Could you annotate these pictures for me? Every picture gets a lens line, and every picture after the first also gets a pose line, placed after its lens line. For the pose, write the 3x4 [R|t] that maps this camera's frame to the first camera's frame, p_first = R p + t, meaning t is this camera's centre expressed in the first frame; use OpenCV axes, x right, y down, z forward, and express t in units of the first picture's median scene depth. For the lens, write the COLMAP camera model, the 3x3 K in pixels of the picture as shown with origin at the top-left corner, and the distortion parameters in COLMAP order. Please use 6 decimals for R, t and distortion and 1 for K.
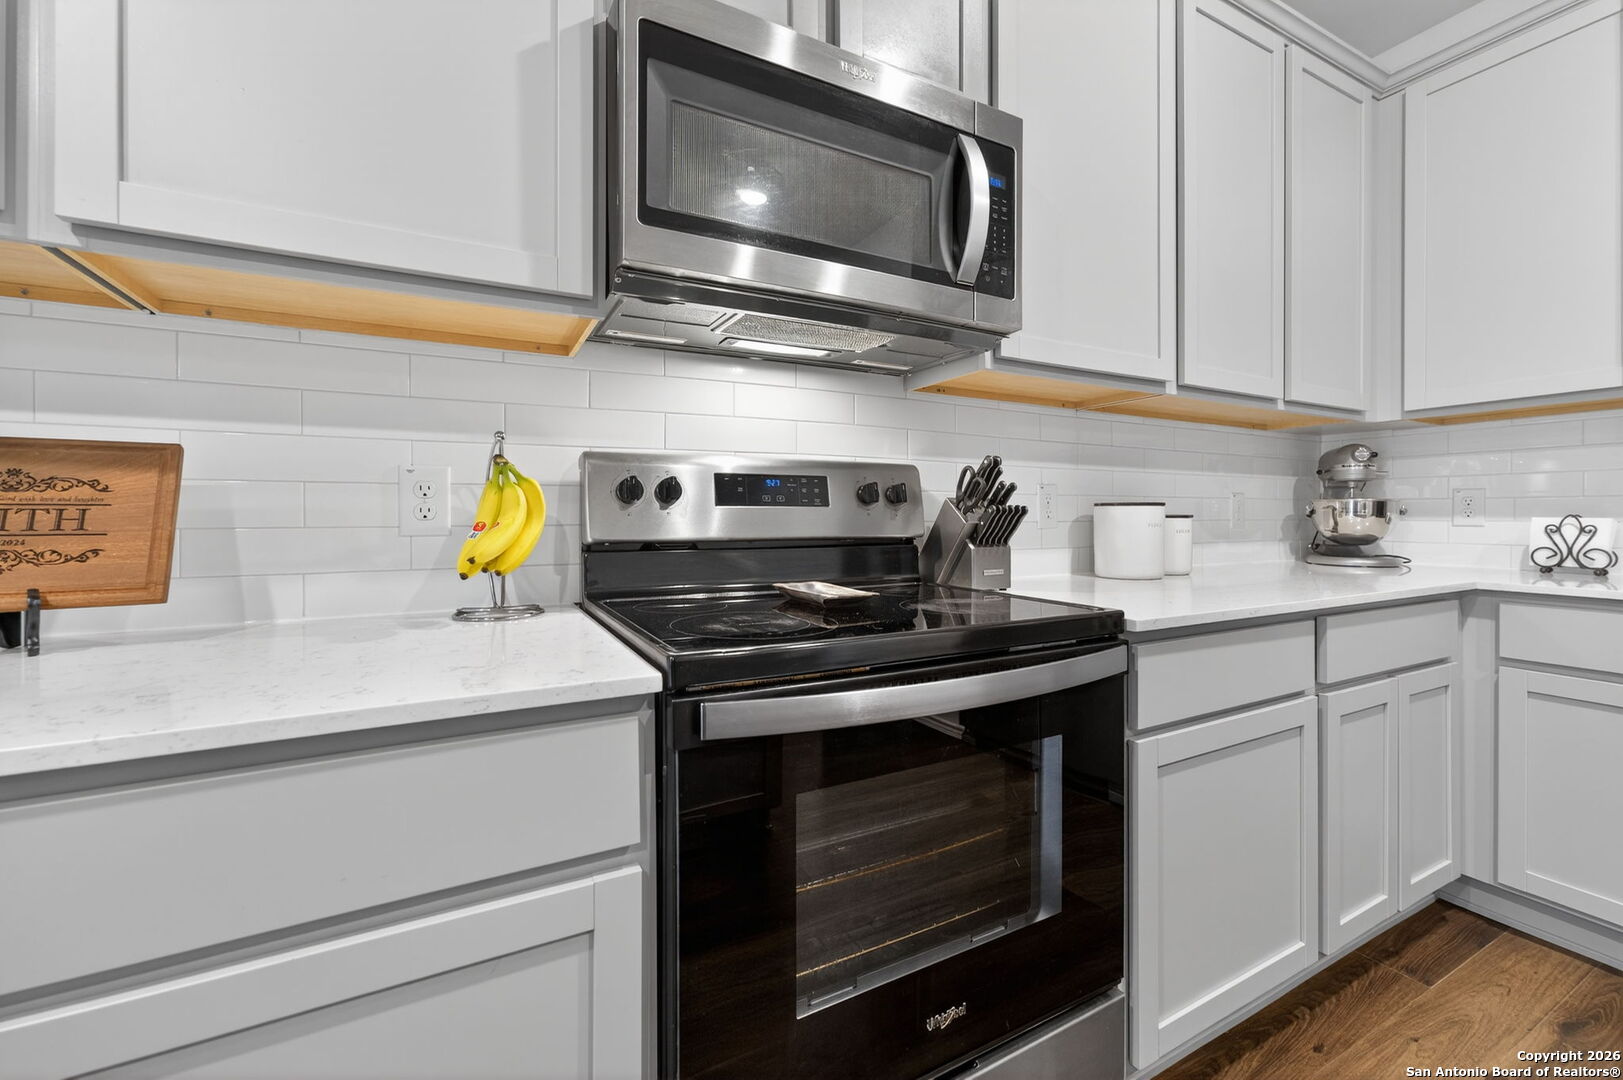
lens RADIAL K [[670.7, 0, 834.2], [0, 670.7, 511.4], [0, 0, 1]] dist [0.000776, 0.000170]
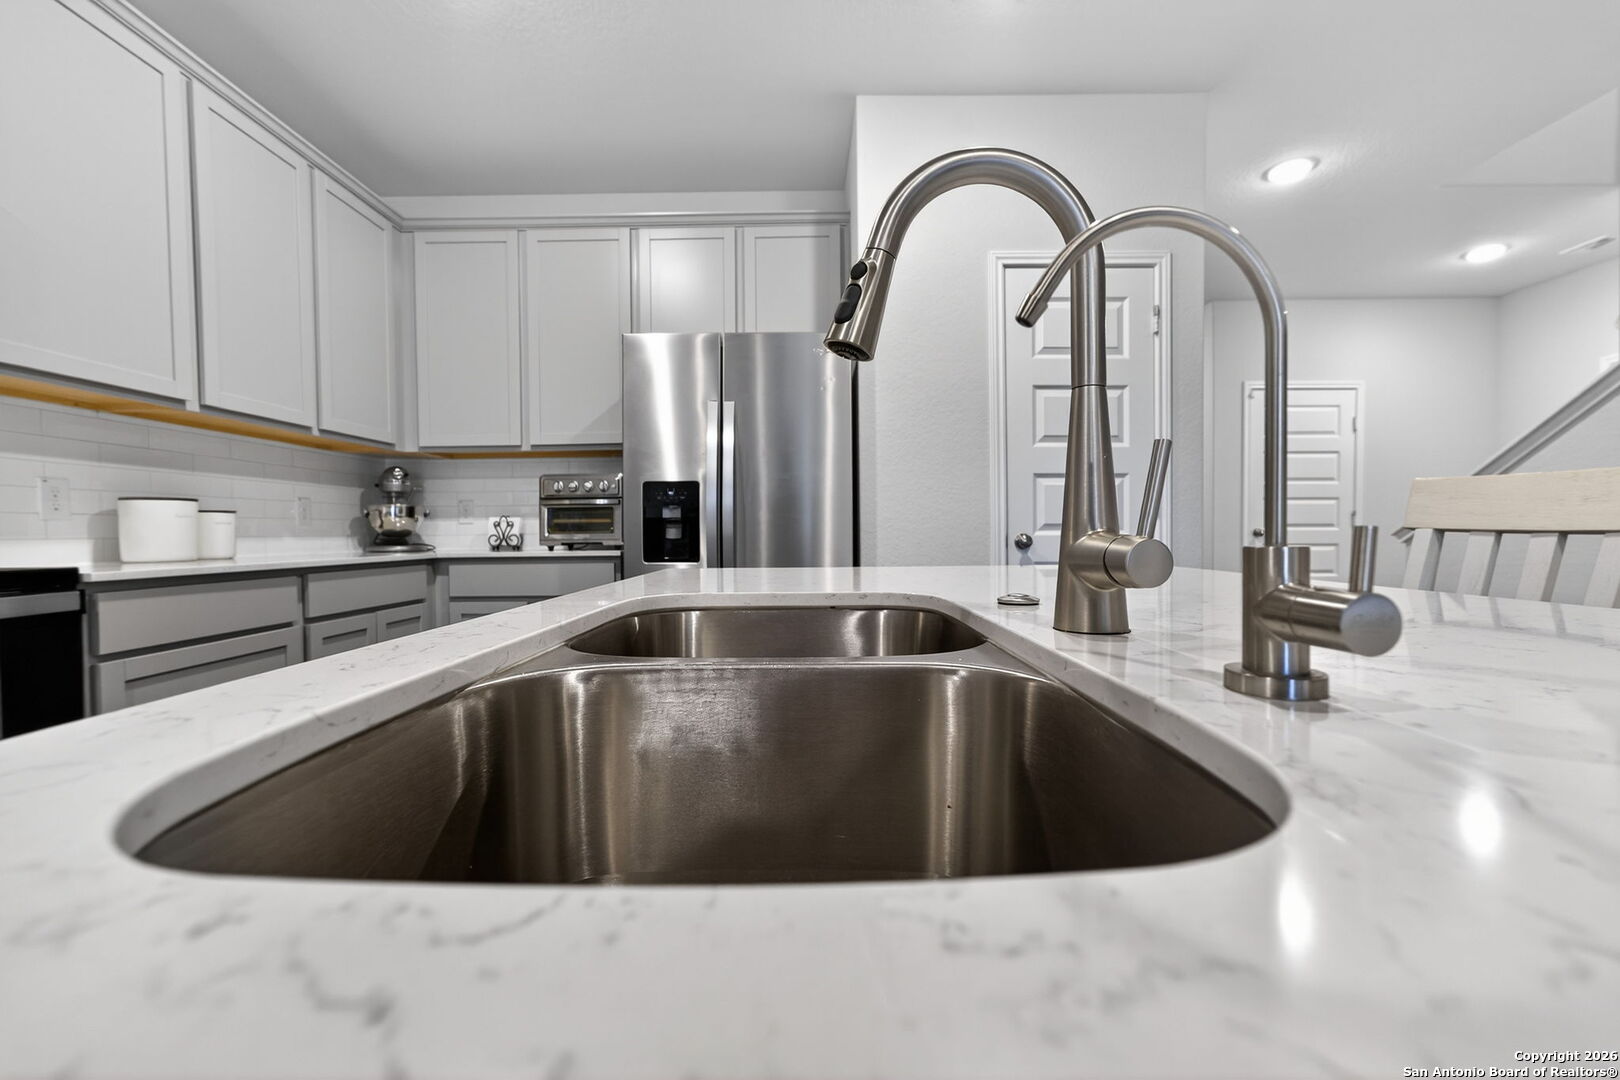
lens RADIAL K [[637.6, 0, 800.8], [0, 637.6, 543.8], [0, 0, 1]] dist [-0.000093, 0.000033]
pose [[0.489207, -0.021060, 0.871913, 0.017081], [0.002239, 0.999735, 0.022892, 0.051069], [-0.872165, -0.009247, 0.489125, -0.613577]]
